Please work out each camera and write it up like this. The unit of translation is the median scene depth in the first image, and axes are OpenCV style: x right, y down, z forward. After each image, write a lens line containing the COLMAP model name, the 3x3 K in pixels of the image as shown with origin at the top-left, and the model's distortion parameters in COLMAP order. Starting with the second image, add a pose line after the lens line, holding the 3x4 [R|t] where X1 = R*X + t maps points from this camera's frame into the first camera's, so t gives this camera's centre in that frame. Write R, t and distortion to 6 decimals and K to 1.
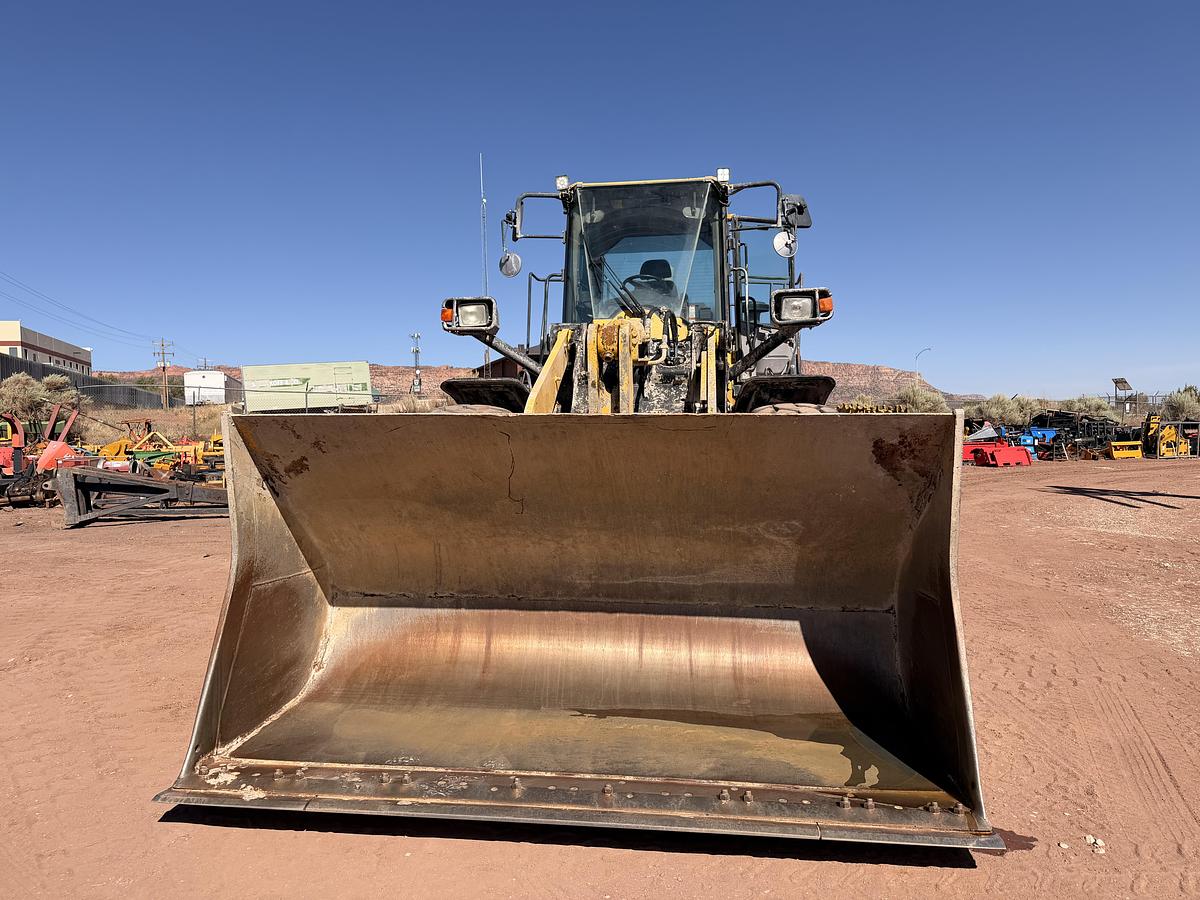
lens RADIAL K [[865.0, 0, 604.4], [0, 865.0, 445.8], [0, 0, 1]] dist [0.077511, -0.099512]
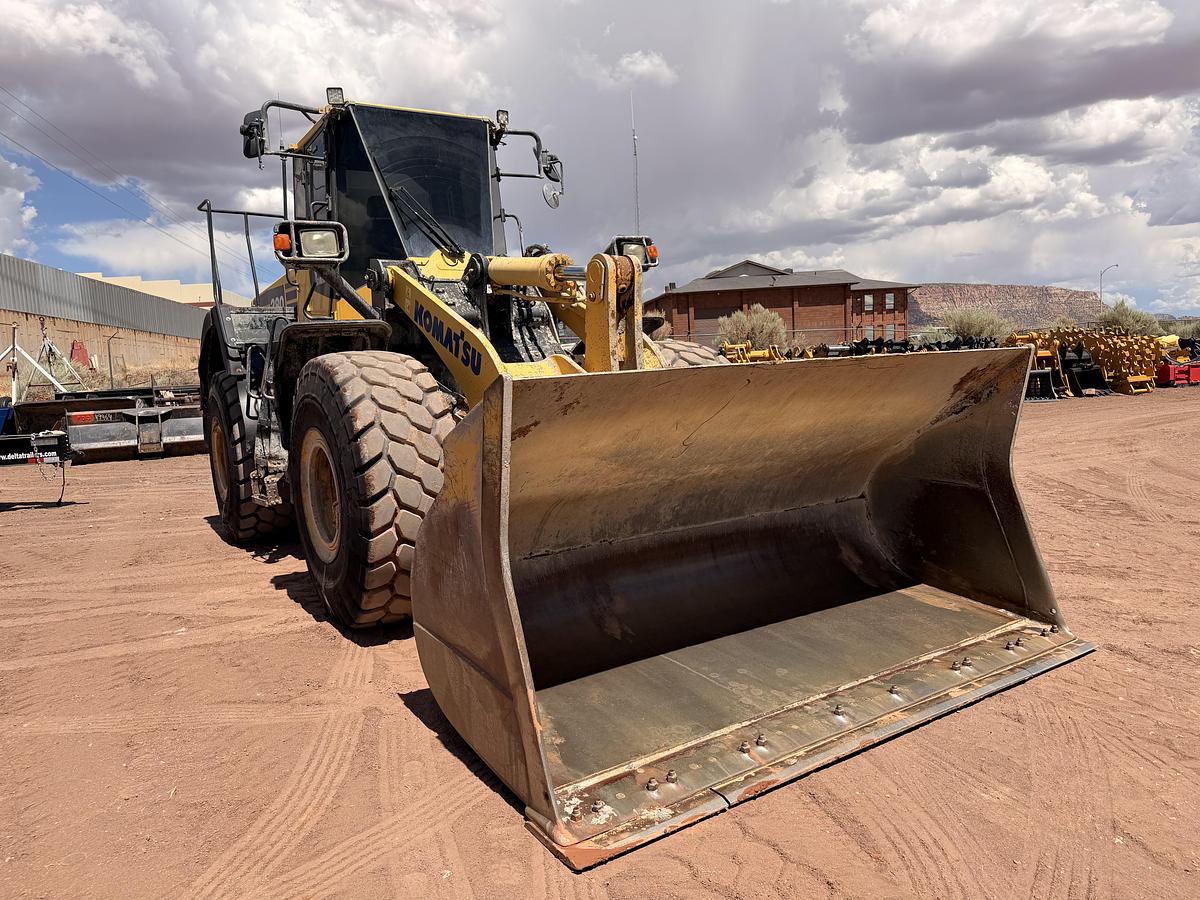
lens RADIAL K [[854.8, 0, 600.0], [0, 854.8, 450.0], [0, 0, 1]] dist [0.055439, -0.080027]
pose [[0.759065, -0.099271, 0.643402, -0.694614], [0.072507, 0.995048, 0.067985, 0.010817], [-0.646965, -0.004954, 0.762504, 0.290178]]
